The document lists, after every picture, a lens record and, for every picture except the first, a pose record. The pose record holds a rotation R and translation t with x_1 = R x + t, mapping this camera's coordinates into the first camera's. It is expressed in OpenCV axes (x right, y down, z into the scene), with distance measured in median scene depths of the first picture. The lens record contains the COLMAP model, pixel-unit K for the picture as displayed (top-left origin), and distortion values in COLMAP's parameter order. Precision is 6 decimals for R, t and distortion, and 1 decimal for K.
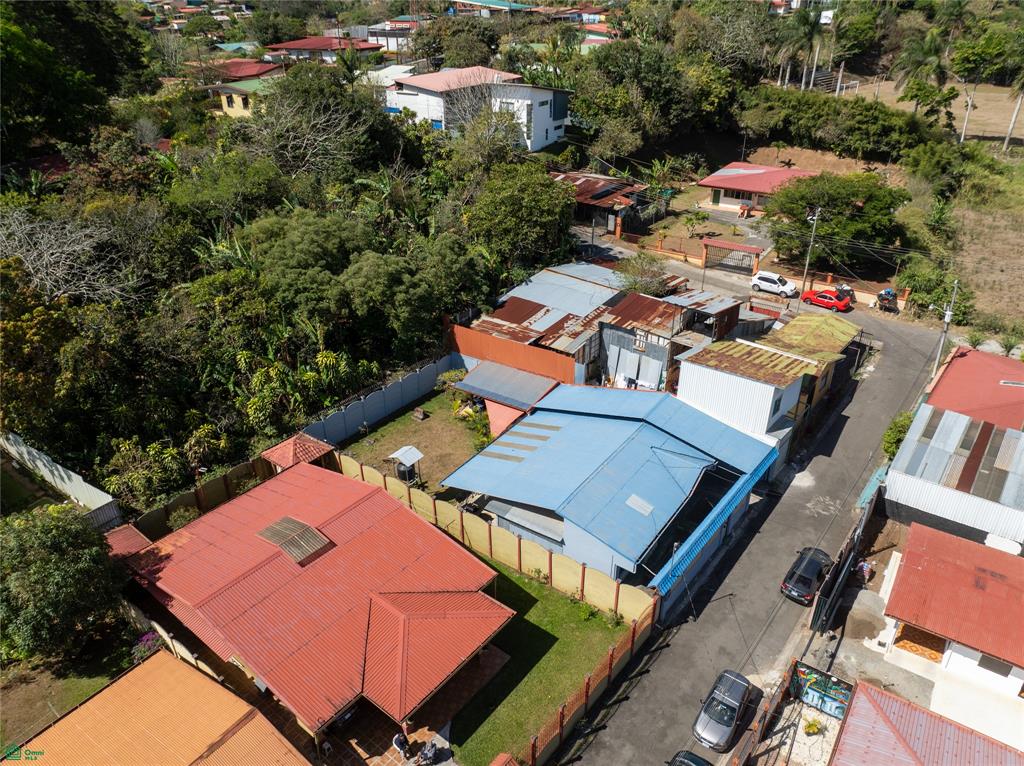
lens RADIAL K [[725.0, 0, 517.8], [0, 725.0, 382.9], [0, 0, 1]] dist [-0.030460, 0.001091]
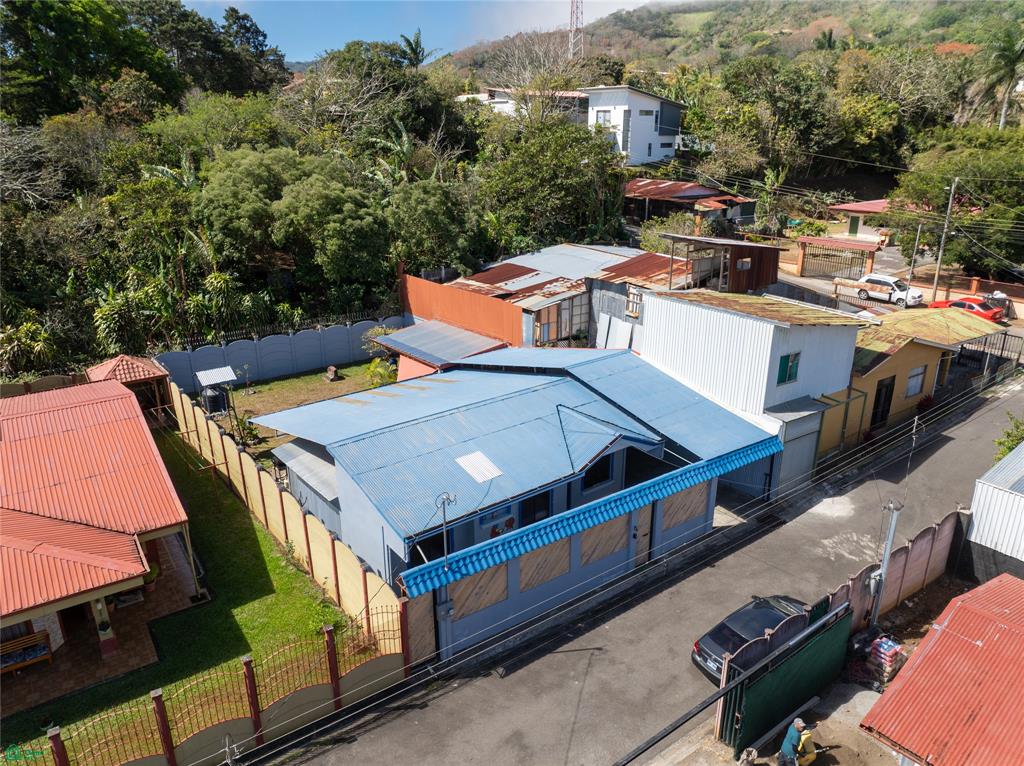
lens RADIAL K [[725.0, 0, 517.8], [0, 725.0, 382.9], [0, 0, 1]] dist [-0.030460, 0.001091]
pose [[0.959455, 0.099893, -0.263568, 0.223179], [-0.141071, 0.979732, -0.142212, 0.116728], [0.244020, 0.173628, 0.954101, 0.282047]]
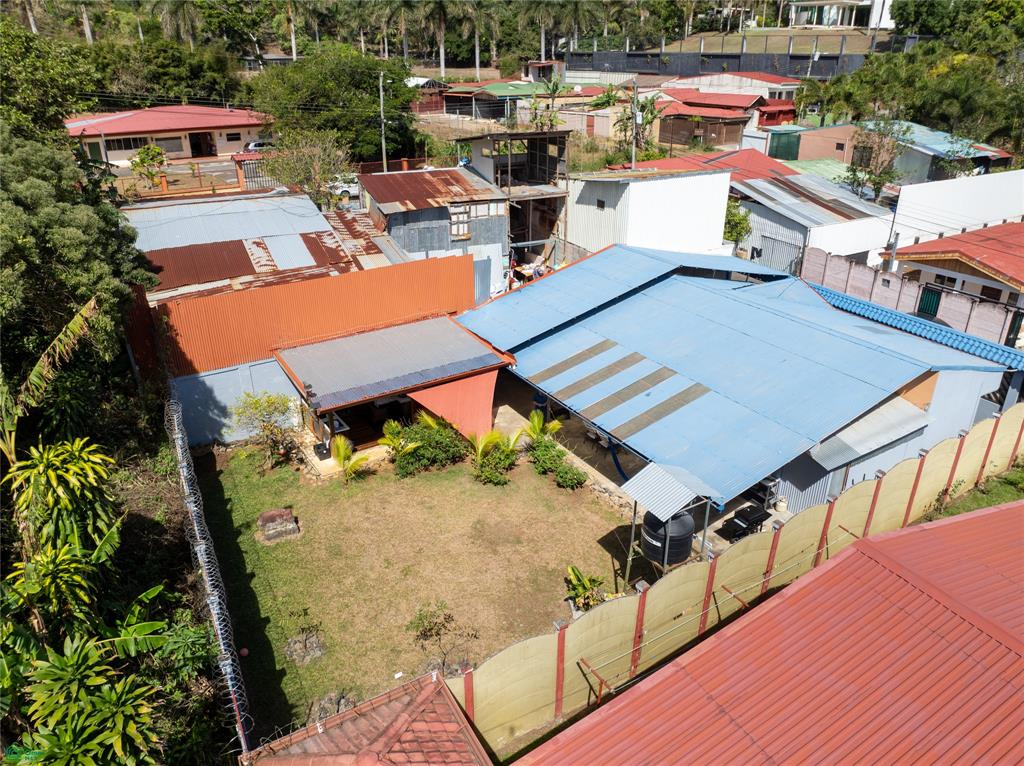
lens RADIAL K [[725.0, 0, 517.8], [0, 725.0, 382.9], [0, 0, 1]] dist [-0.030460, 0.001091]
pose [[0.398445, -0.379120, 0.835170, -0.319484], [0.442009, 0.877230, 0.187338, -0.029062], [-0.803660, 0.294509, 0.517103, 0.606277]]
